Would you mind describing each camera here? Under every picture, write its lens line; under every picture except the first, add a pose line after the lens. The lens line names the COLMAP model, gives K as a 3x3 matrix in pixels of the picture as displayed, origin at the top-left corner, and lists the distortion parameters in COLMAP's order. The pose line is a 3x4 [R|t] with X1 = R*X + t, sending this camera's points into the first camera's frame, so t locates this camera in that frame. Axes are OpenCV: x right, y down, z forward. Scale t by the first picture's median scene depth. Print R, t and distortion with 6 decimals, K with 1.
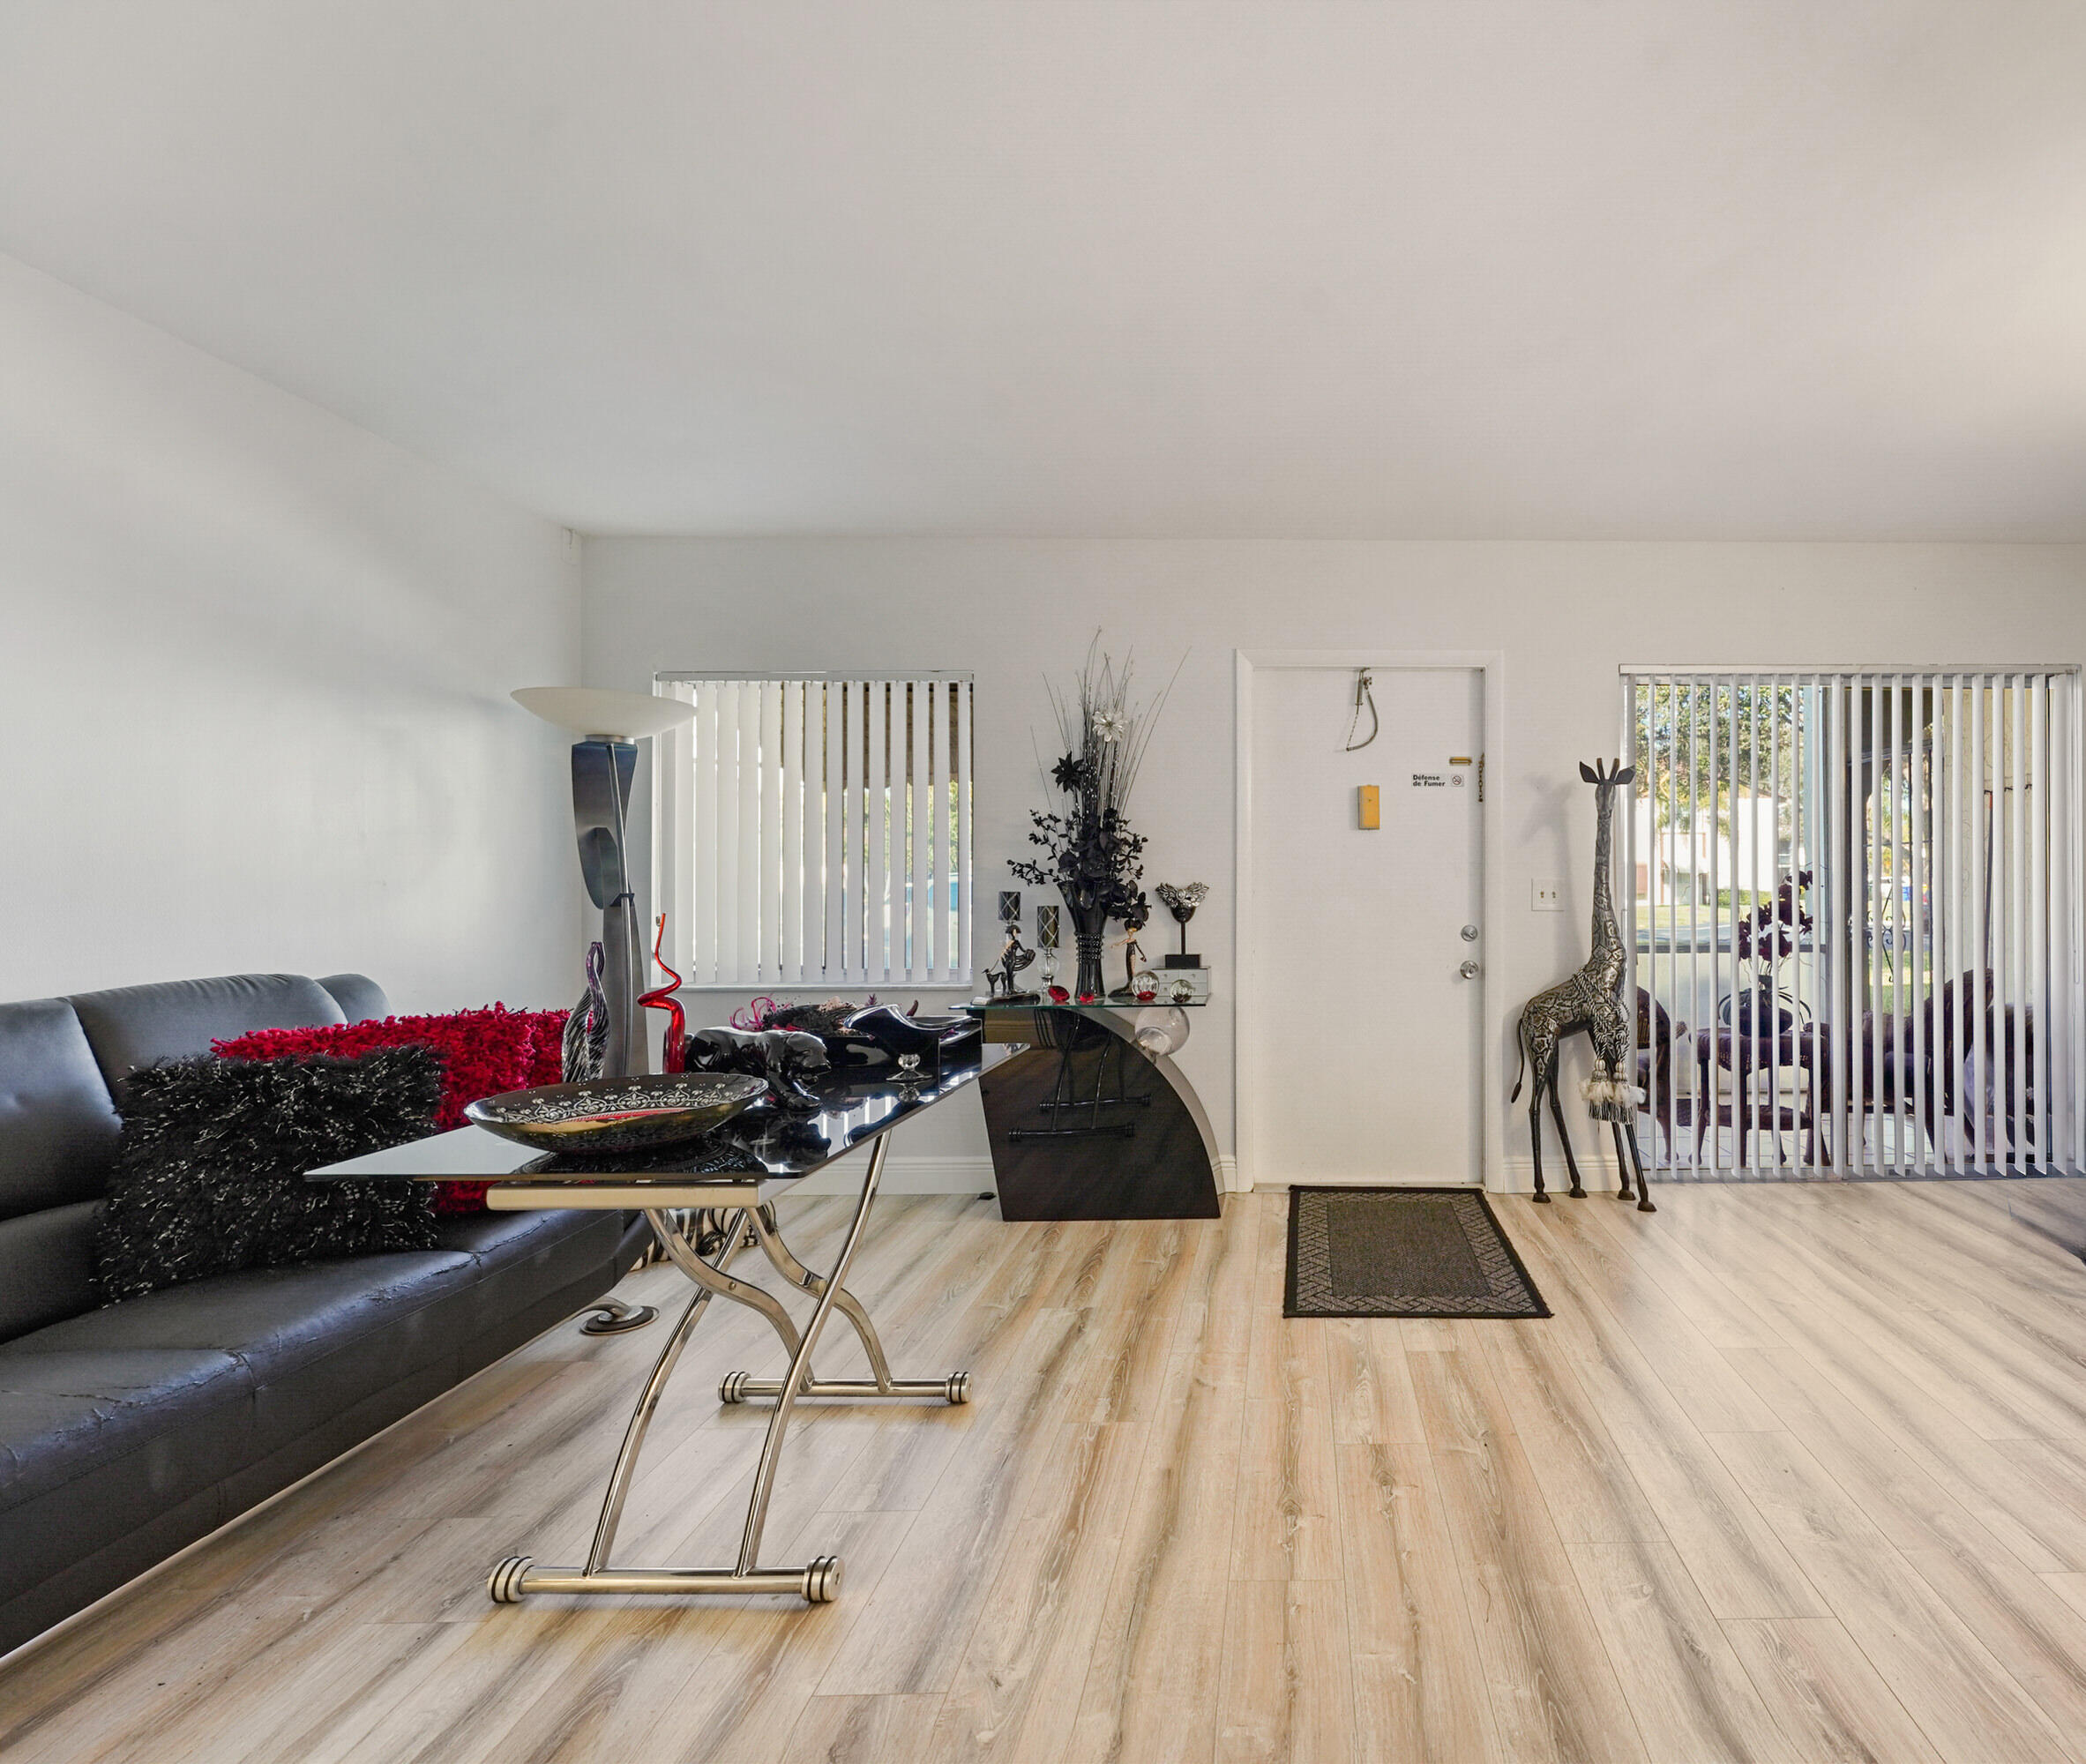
lens RADIAL K [[1055.6, 0, 1043.0], [0, 1055.6, 882.0], [0, 0, 1]] dist [0.001006, 0.000344]
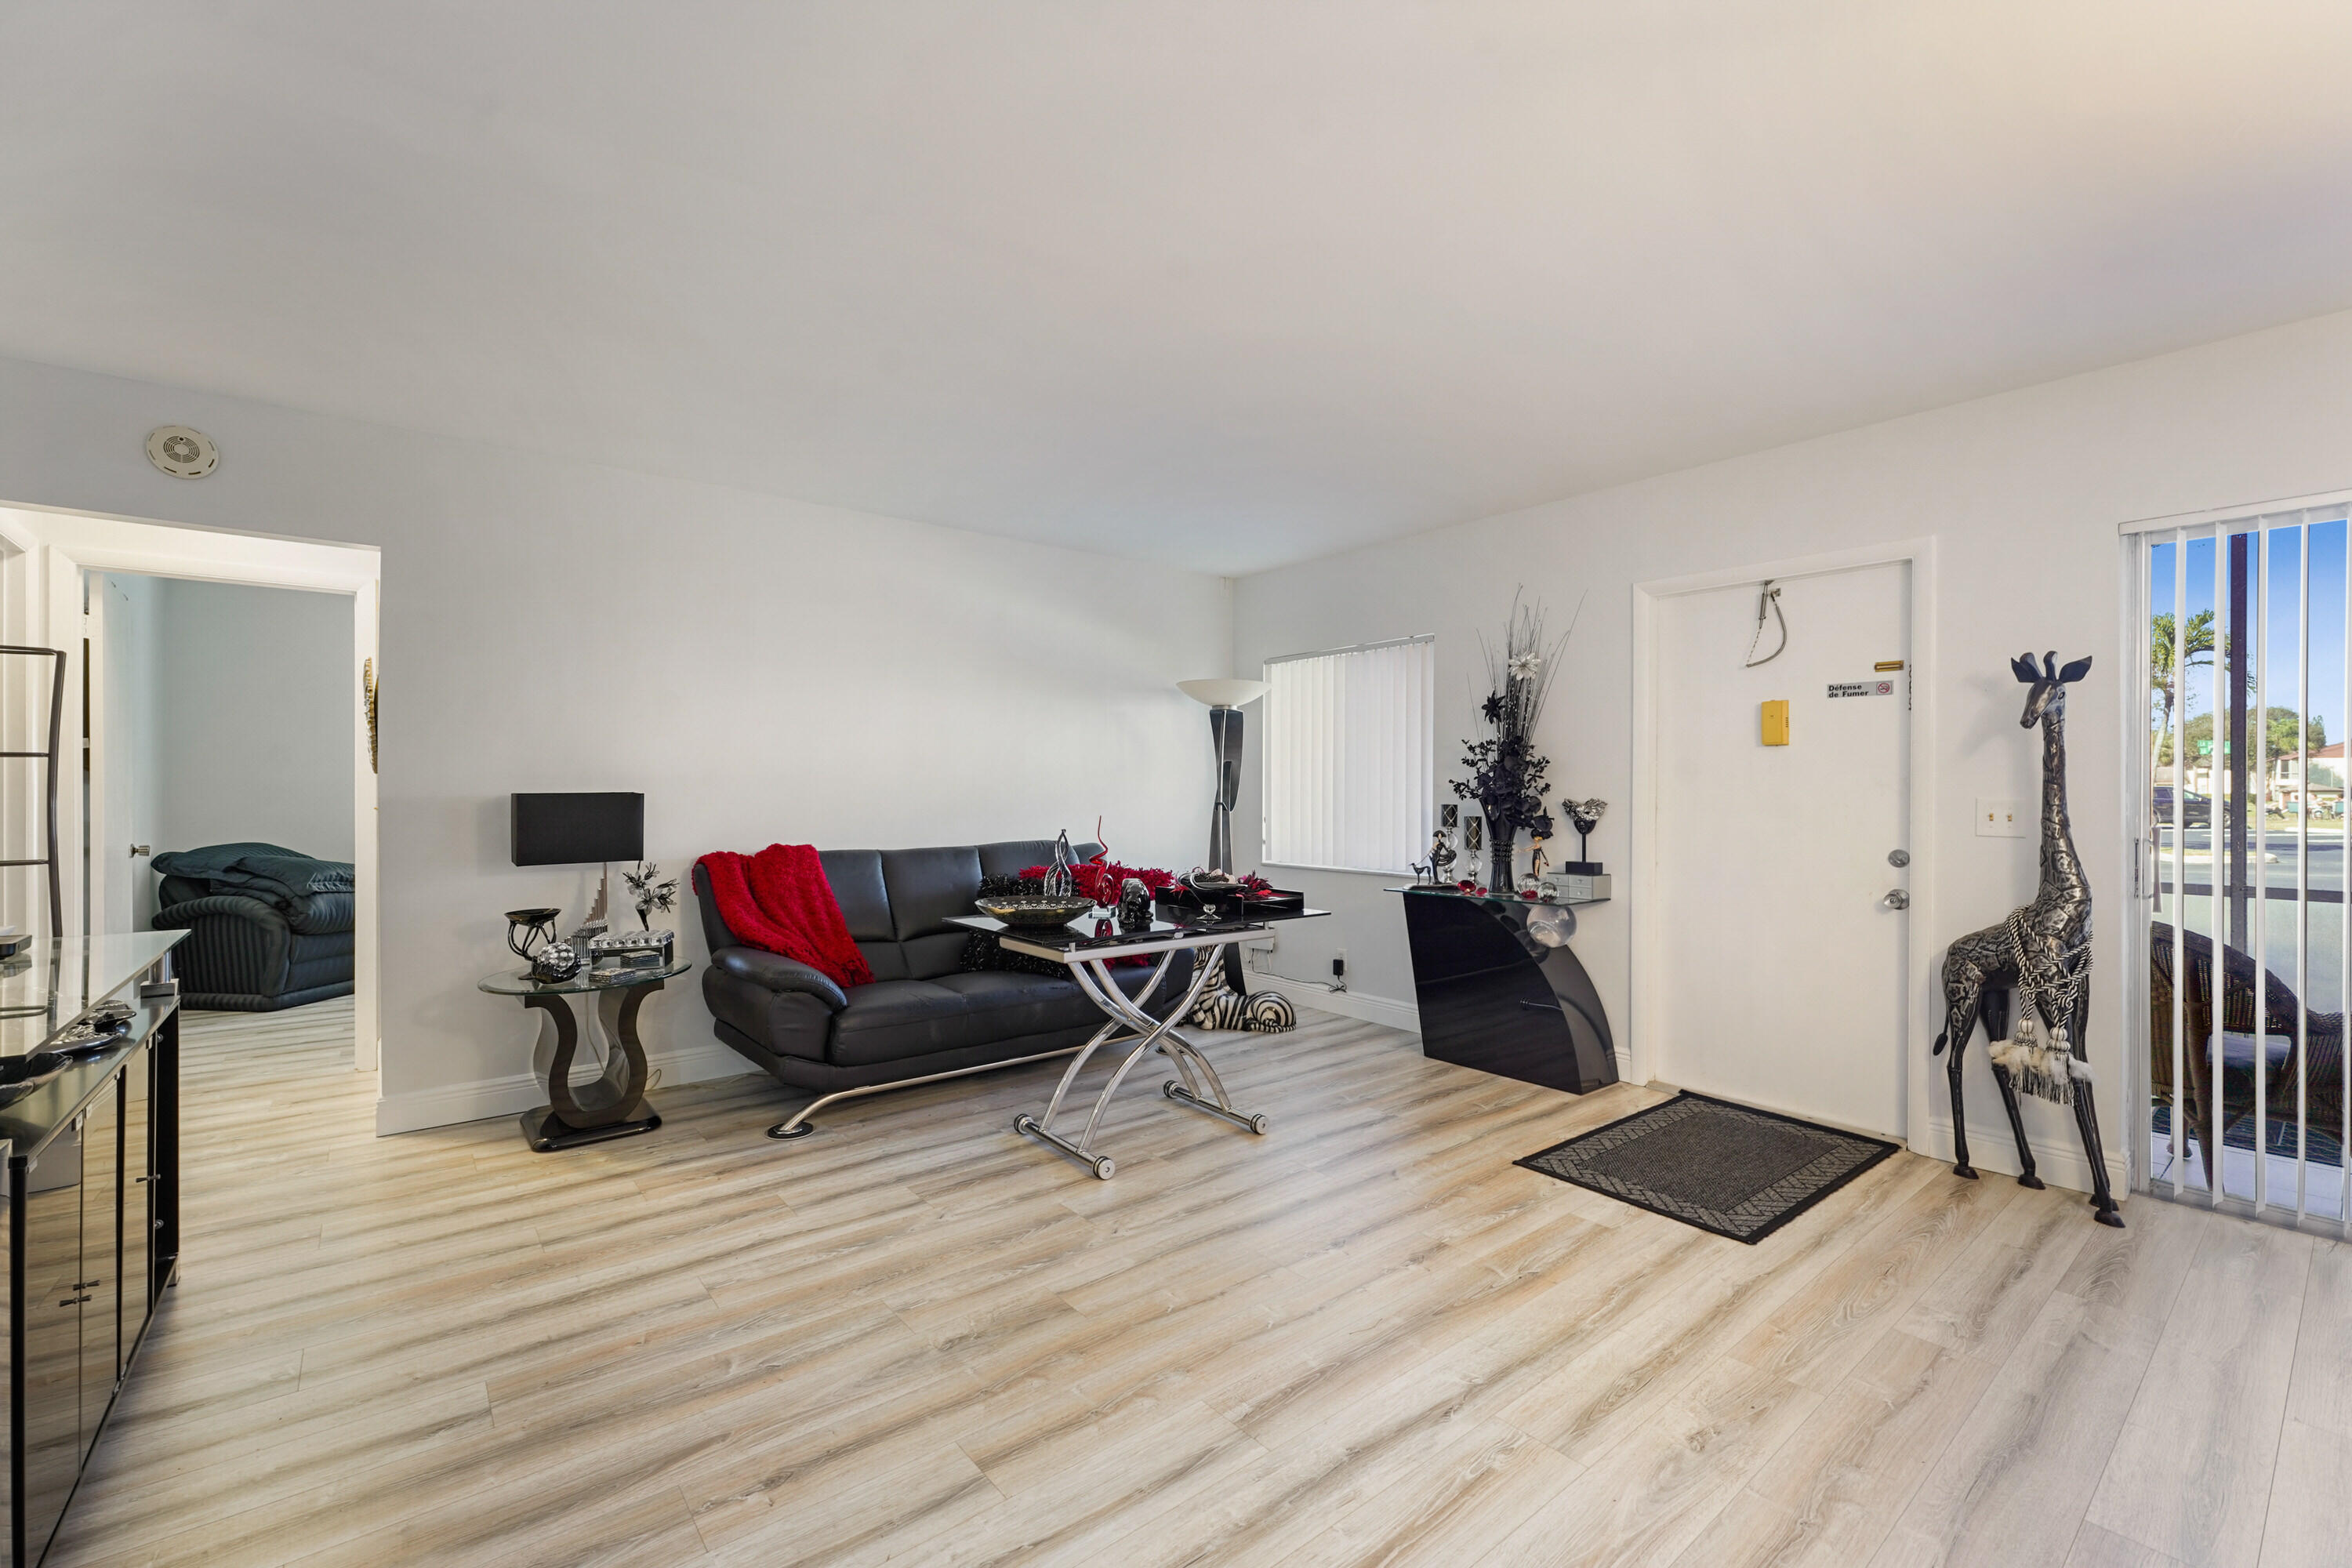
lens RADIAL K [[986.0, 0, 1176.0], [0, 986.0, 784.0], [0, 0, 1]] dist [0.000559, 0.000009]
pose [[0.614765, -0.002041, -0.788708, 0.710098], [0.004965, 0.999987, 0.001282, -0.019018], [0.788695, -0.004704, 0.614767, 0.006322]]
